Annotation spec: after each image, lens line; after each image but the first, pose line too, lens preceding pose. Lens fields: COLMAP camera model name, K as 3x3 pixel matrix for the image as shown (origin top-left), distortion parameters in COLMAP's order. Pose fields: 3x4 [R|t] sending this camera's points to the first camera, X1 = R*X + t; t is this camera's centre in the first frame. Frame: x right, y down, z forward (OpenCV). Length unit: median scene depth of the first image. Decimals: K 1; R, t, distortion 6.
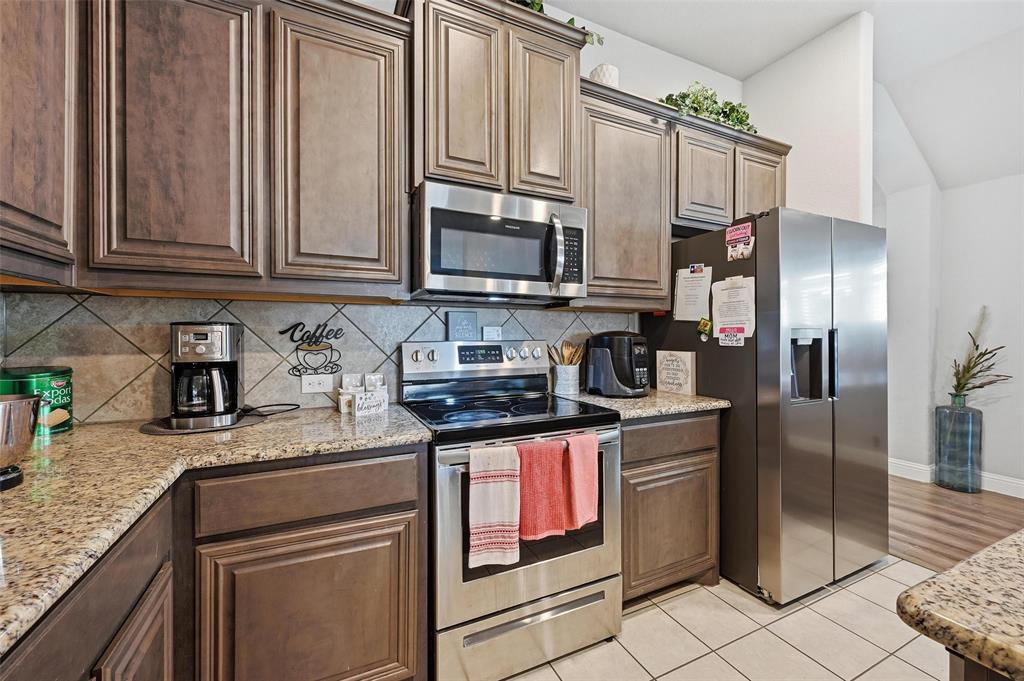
lens RADIAL K [[407.5, 0, 510.7], [0, 407.5, 336.1], [0, 0, 1]] dist [0.014087, -0.001263]
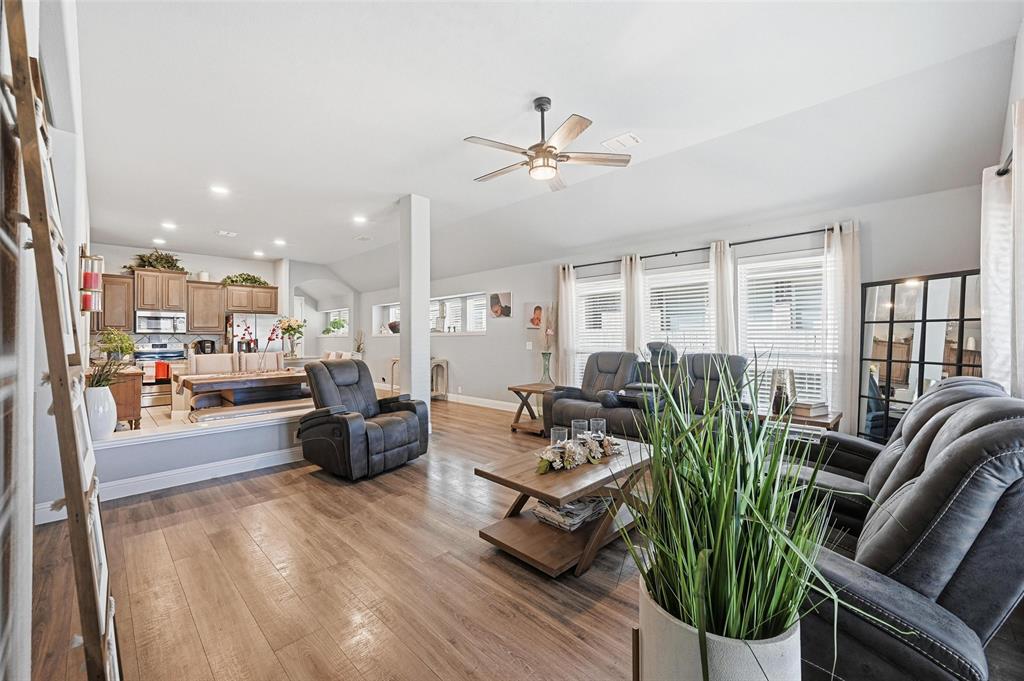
lens RADIAL K [[407.5, 0, 499.0], [0, 407.5, 335.2], [0, 0, 1]] dist [0.014087, -0.001263]
pose [[0.948398, -0.003776, 0.317060, 2.095621], [0.005590, 0.999973, -0.004811, -0.028789], [-0.317033, 0.006335, 0.948393, -4.527000]]
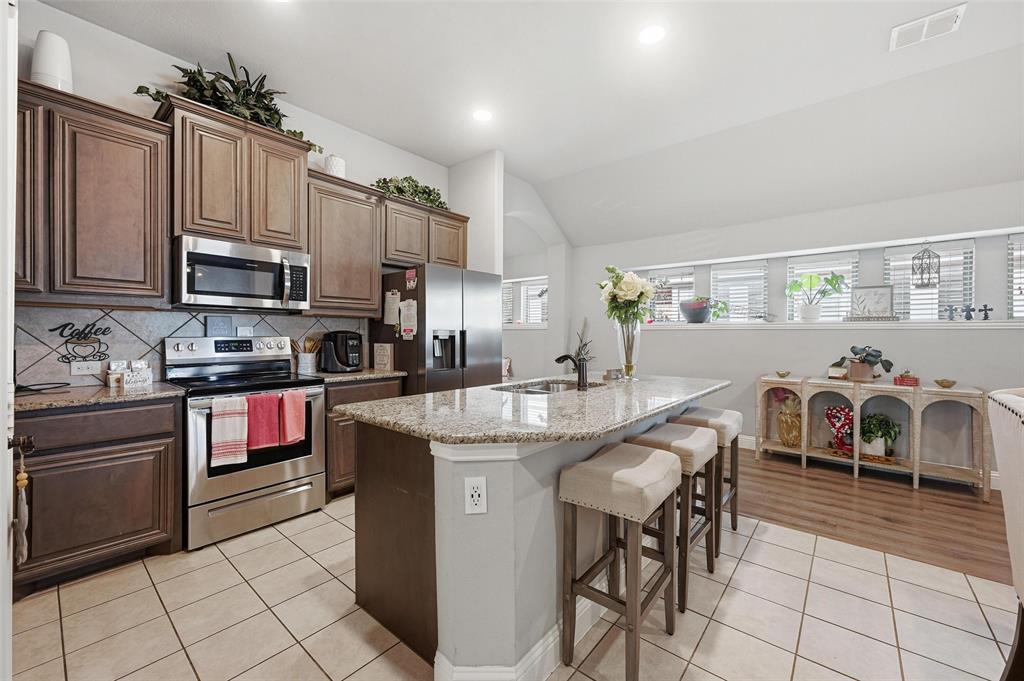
lens RADIAL K [[407.5, 0, 502.9], [0, 407.5, 334.9], [0, 0, 1]] dist [0.014087, -0.001263]
pose [[0.917571, 0.002417, 0.397565, 0.254486], [-0.002470, 0.999997, -0.000379, 0.003567], [-0.397564, -0.000634, 0.917574, -0.815694]]
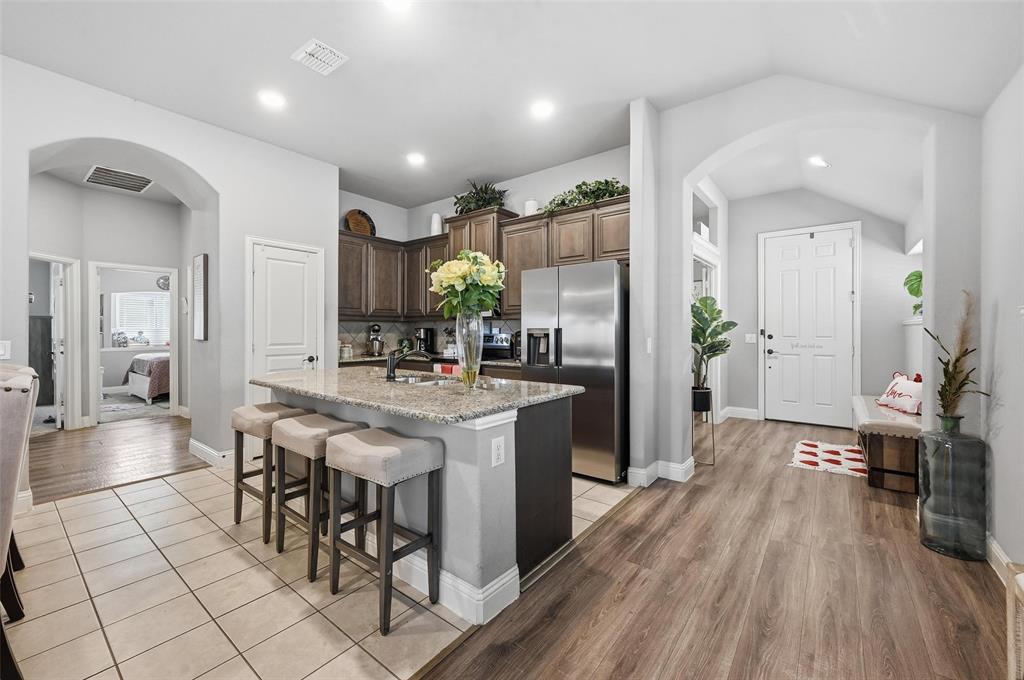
lens RADIAL K [[407.5, 0, 508.8], [0, 407.5, 334.0], [0, 0, 1]] dist [0.014087, -0.001263]
pose [[0.439386, 0.006264, -0.898276, 2.571874], [-0.005676, 0.999975, 0.004196, 0.001766], [0.898280, 0.003255, 0.439411, 0.018579]]
